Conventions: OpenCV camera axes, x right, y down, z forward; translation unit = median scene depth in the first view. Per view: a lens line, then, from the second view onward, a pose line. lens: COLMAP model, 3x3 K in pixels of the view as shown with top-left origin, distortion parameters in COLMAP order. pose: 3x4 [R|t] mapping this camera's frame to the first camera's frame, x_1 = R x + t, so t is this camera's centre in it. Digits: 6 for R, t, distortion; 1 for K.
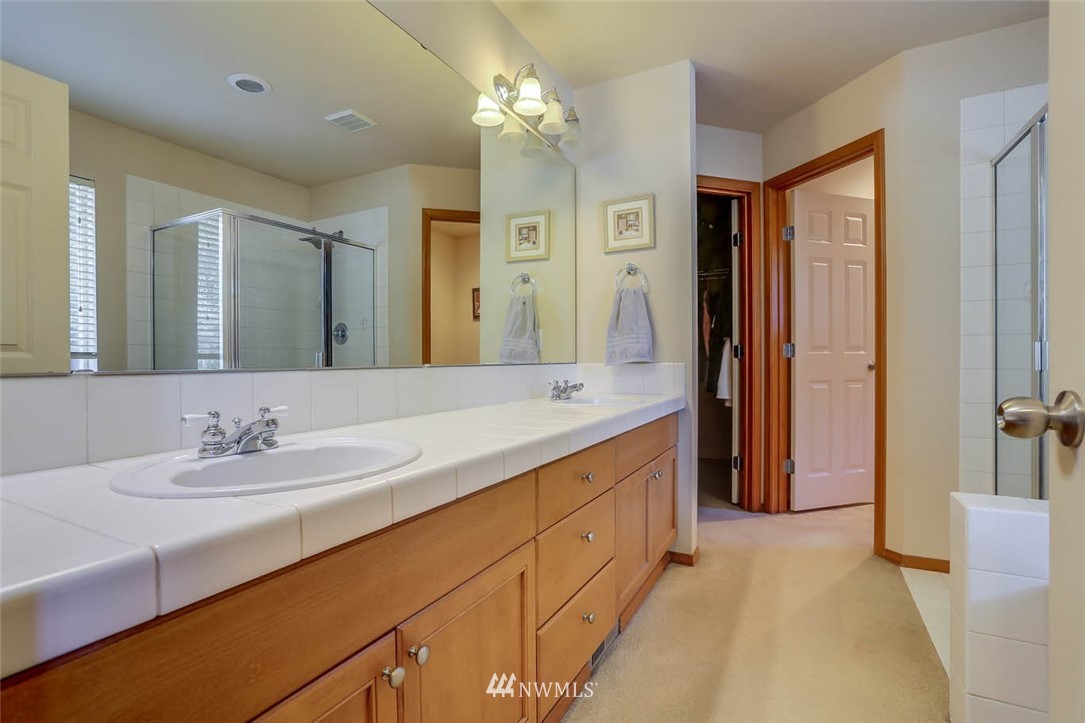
lens RADIAL K [[516.5, 0, 542.5], [0, 516.5, 365.5], [0, 0, 1]] dist [-0.040135, 0.011816]
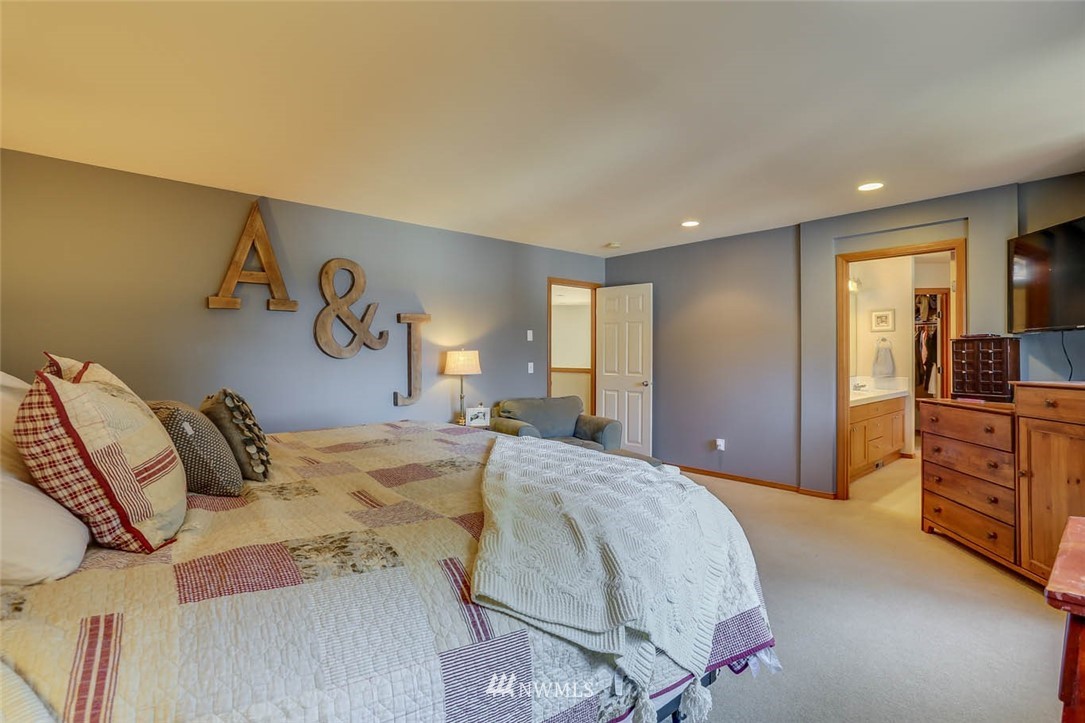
lens RADIAL K [[516.5, 0, 539.7], [0, 516.5, 367.0], [0, 0, 1]] dist [-0.040135, 0.011816]
pose [[0.932013, 0.000402, -0.362425, -0.484417], [0.000382, 0.999998, 0.002092, -0.057278], [0.362425, -0.002088, 0.932011, -1.884523]]
